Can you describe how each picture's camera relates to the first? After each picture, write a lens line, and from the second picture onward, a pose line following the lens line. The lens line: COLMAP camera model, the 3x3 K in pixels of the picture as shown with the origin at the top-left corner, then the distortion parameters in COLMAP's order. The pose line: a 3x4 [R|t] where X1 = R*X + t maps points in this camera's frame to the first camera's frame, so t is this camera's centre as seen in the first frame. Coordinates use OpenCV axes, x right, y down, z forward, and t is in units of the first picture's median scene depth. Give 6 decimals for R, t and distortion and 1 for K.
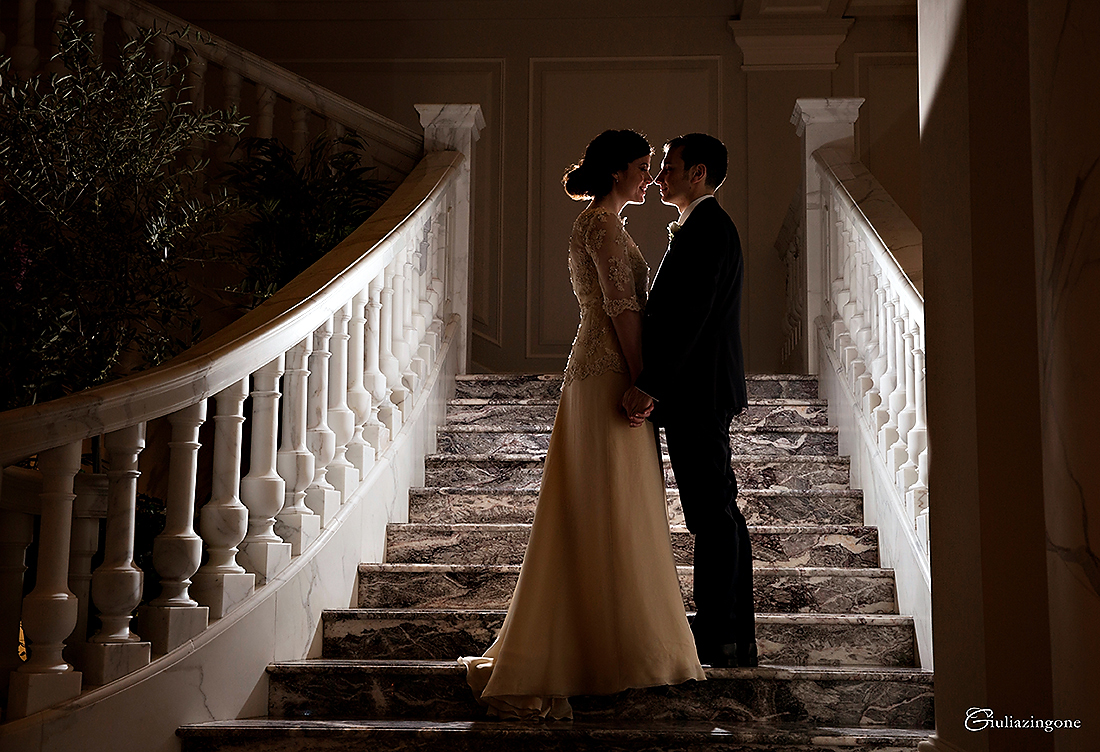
lens RADIAL K [[1485.0, 0, 550.0], [0, 1485.0, 376.0], [0, 0, 1]] dist [0.090773, 0.048188]
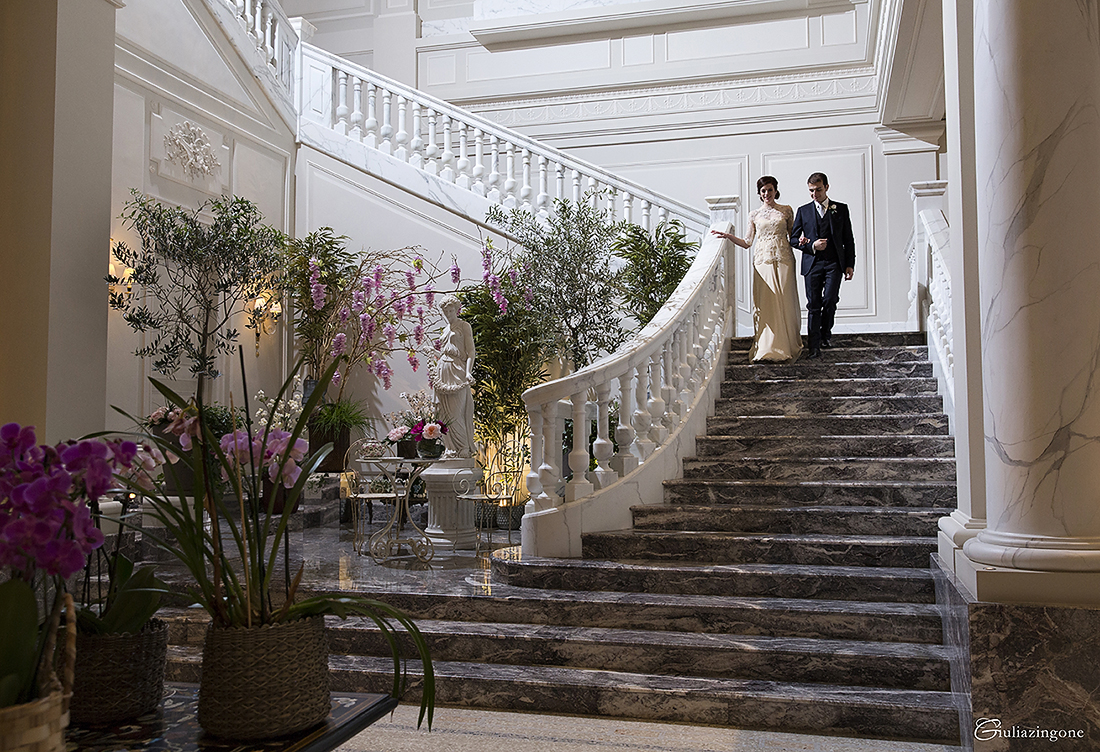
lens RADIAL K [[997.9, 0, 550.0], [0, 997.9, 376.0], [0, 0, 1]] dist [-0.006485, -0.001400]
pose [[0.976900, -0.023845, -0.212363, -0.024213], [0.042041, 0.995779, 0.081585, -0.090587], [0.209521, -0.088628, 0.973779, -0.464161]]
